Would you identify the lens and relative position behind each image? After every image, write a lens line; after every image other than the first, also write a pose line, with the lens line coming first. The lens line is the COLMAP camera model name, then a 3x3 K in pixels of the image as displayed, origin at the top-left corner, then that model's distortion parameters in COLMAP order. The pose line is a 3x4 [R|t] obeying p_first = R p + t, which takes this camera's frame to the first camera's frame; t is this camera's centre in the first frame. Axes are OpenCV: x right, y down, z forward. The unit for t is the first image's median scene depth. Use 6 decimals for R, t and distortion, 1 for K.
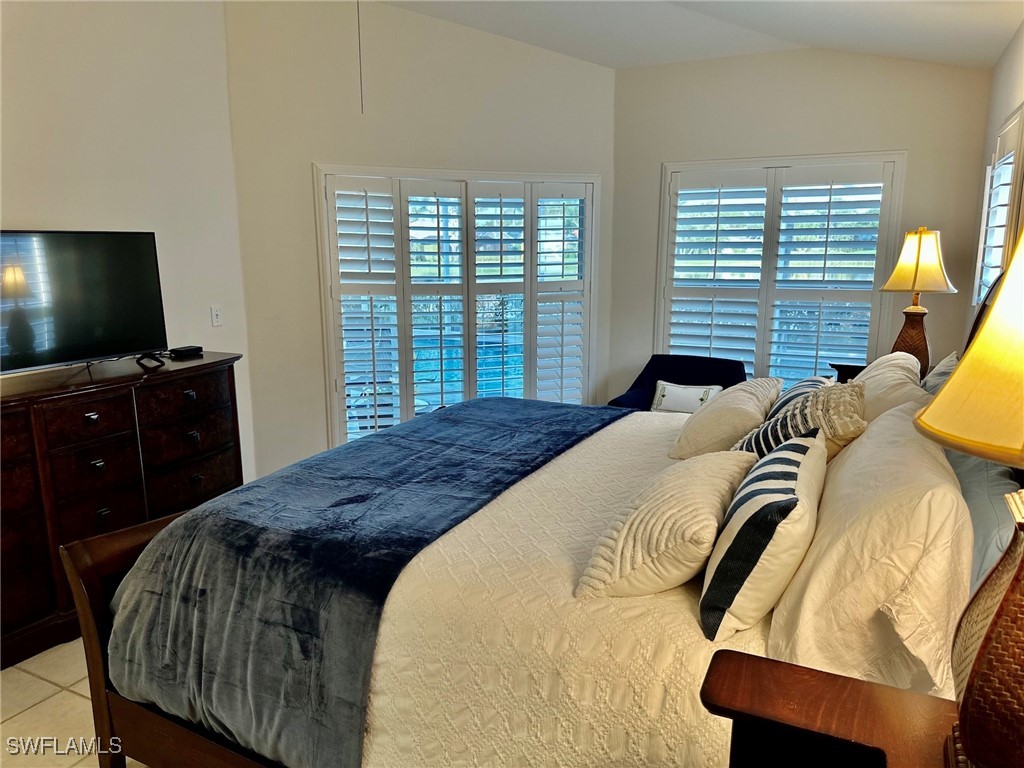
lens RADIAL K [[720.3, 0, 503.2], [0, 720.3, 399.6], [0, 0, 1]] dist [0.187935, -0.319866]
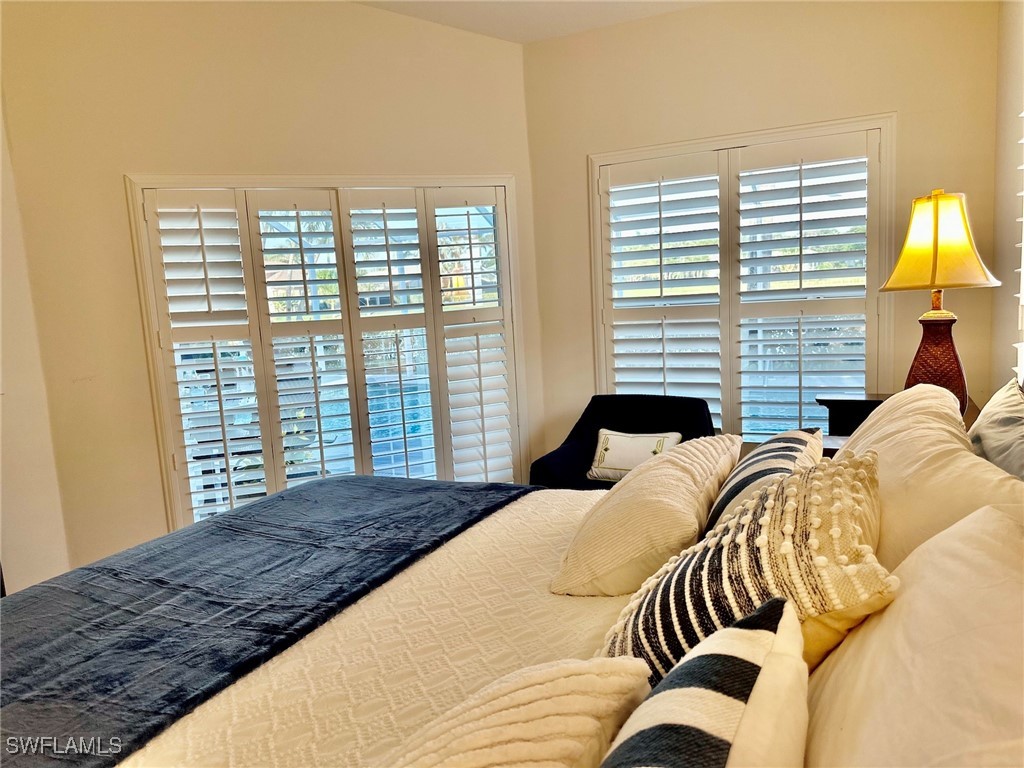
lens RADIAL K [[720.3, 0, 503.2], [0, 720.3, 399.6], [0, 0, 1]] dist [0.187935, -0.319866]
pose [[0.998226, -0.059314, 0.005251, 0.112595], [0.059506, 0.996892, -0.051622, -0.024954], [-0.002173, 0.051843, 0.998653, 0.238082]]
